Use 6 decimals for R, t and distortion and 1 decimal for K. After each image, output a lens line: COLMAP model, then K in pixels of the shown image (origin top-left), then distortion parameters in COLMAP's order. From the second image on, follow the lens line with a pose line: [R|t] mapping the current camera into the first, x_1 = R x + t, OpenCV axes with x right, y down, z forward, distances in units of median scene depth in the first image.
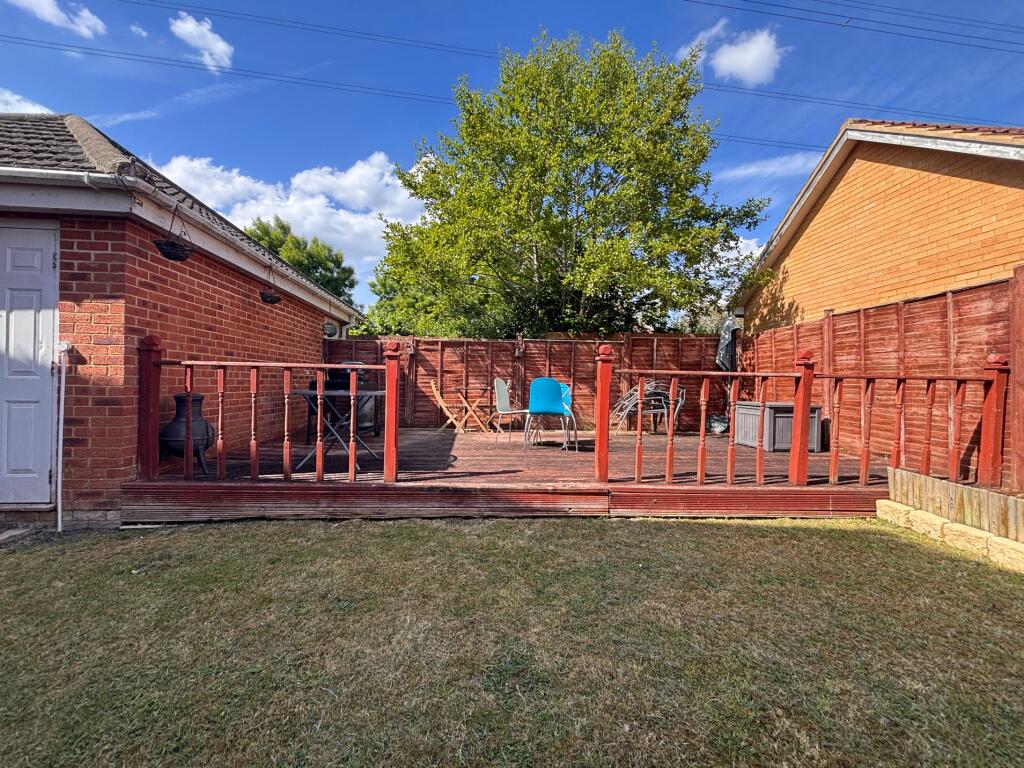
lens RADIAL K [[412.3, 0, 510.6], [0, 412.3, 383.2], [0, 0, 1]] dist [0.001369, -0.000172]
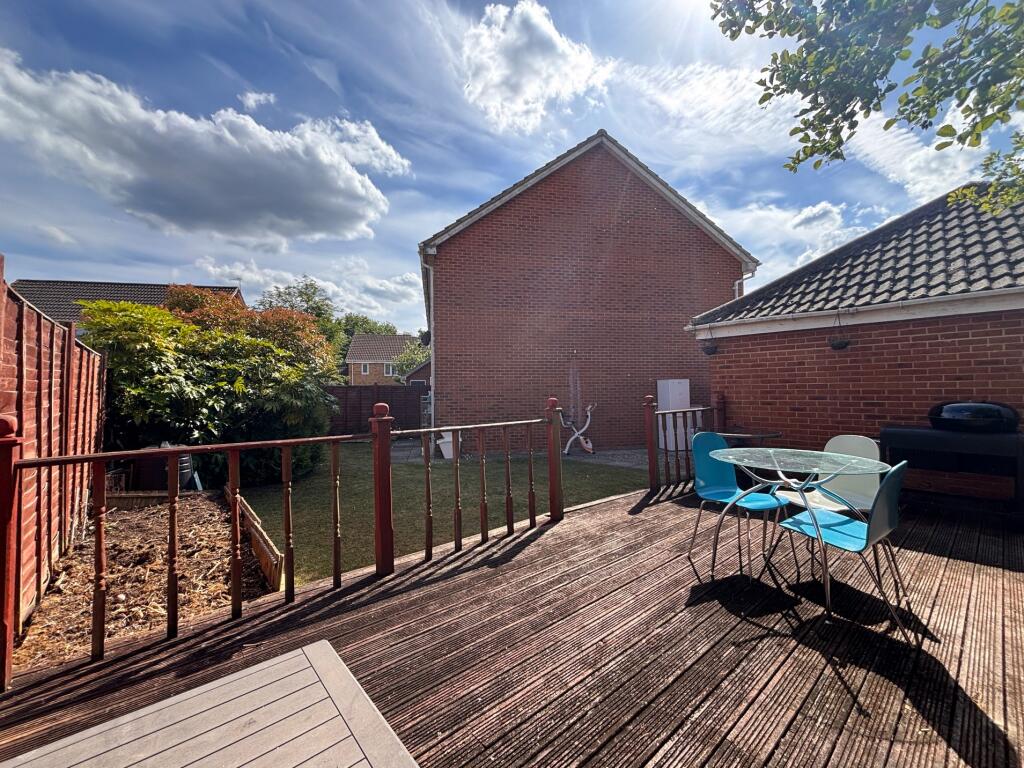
lens RADIAL K [[410.4, 0, 510.3], [0, 410.4, 384.7], [0, 0, 1]] dist [-0.000264, -0.000514]
pose [[-0.789691, -0.019708, -0.613188, 0.730794], [-0.002328, 0.999573, -0.029129, -0.069807], [0.613501, -0.021576, -0.789399, 1.310614]]
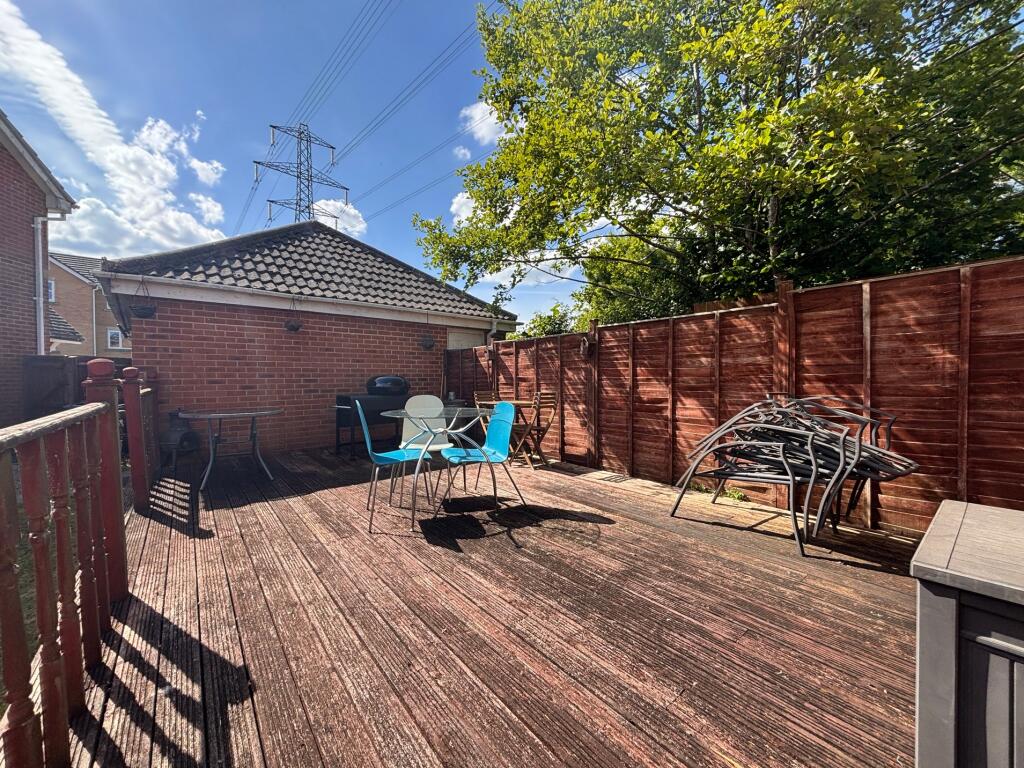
lens RADIAL K [[410.4, 0, 510.3], [0, 410.4, 384.7], [0, 0, 1]] dist [-0.000264, -0.000514]
pose [[0.590291, -0.005242, -0.807173, 0.721421], [0.018643, 0.999801, 0.007141, -0.037536], [0.806975, -0.019263, 0.590271, 0.803429]]
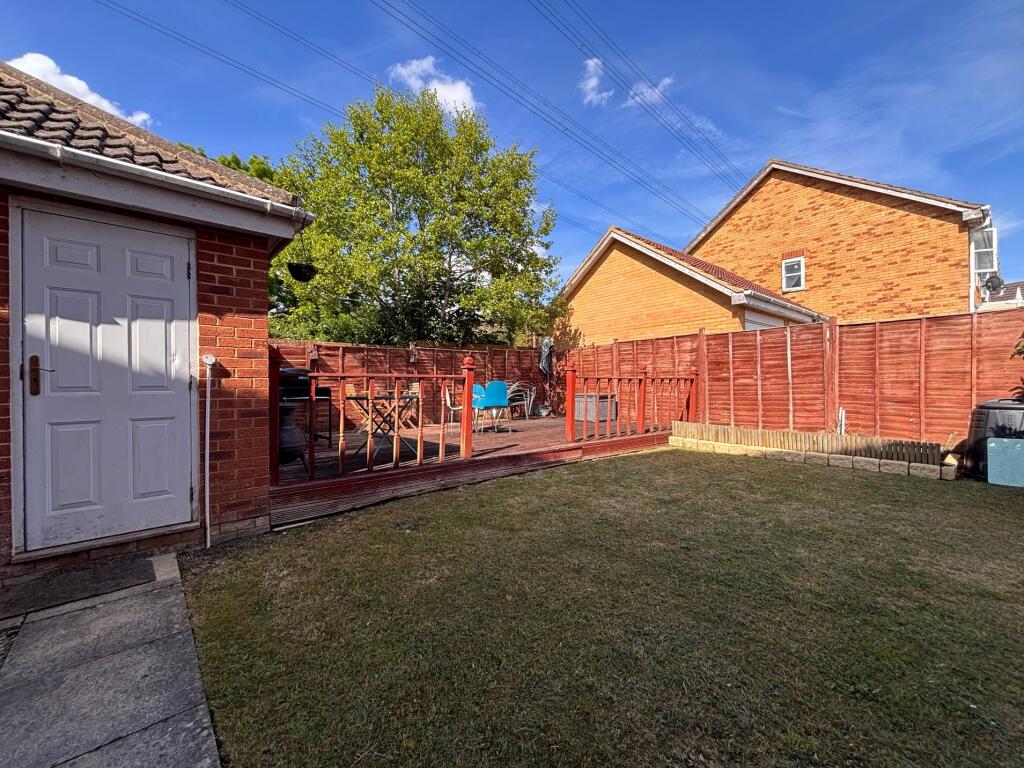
lens RADIAL K [[412.3, 0, 510.6], [0, 412.3, 383.2], [0, 0, 1]] dist [0.001369, -0.000172]
pose [[0.802267, -0.021927, 0.596562, -0.698650], [0.020826, 0.999745, 0.008740, -0.016984], [-0.596602, 0.005412, 0.802519, -0.142866]]
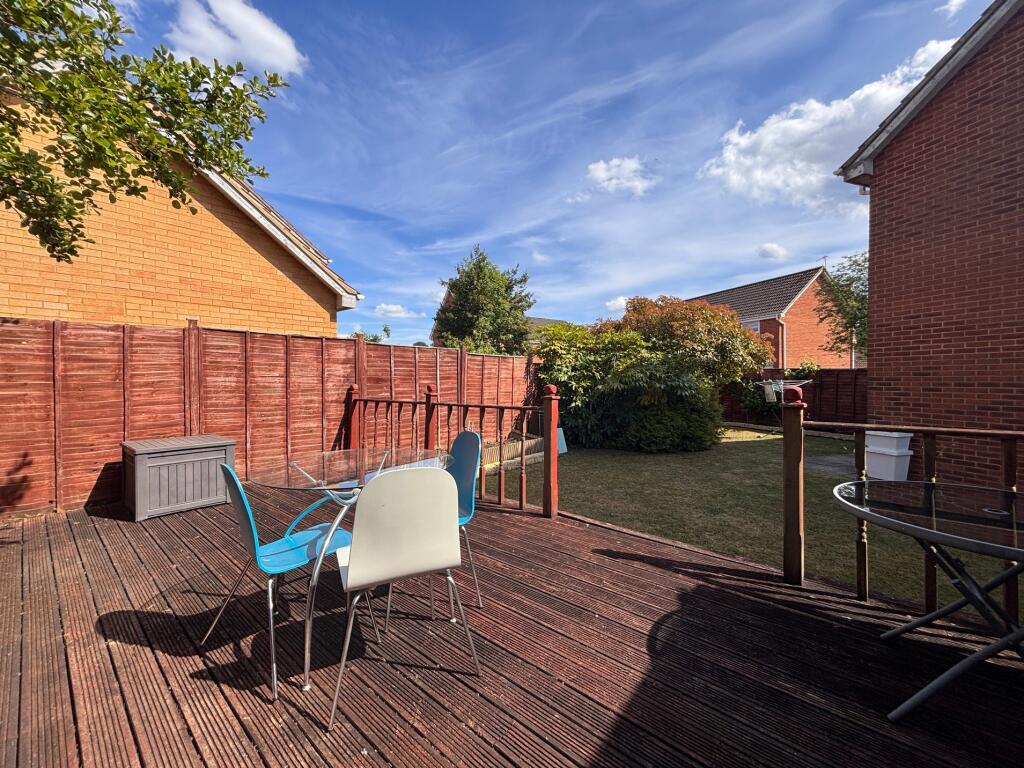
lens RADIAL K [[412.3, 0, 510.6], [0, 412.3, 383.2], [0, 0, 1]] dist [0.001369, -0.000172]
pose [[-0.732234, -0.021118, 0.680726, -0.291628], [-0.012247, 0.999766, 0.017843, -0.081838], [-0.680943, 0.004729, -0.732321, 1.315669]]
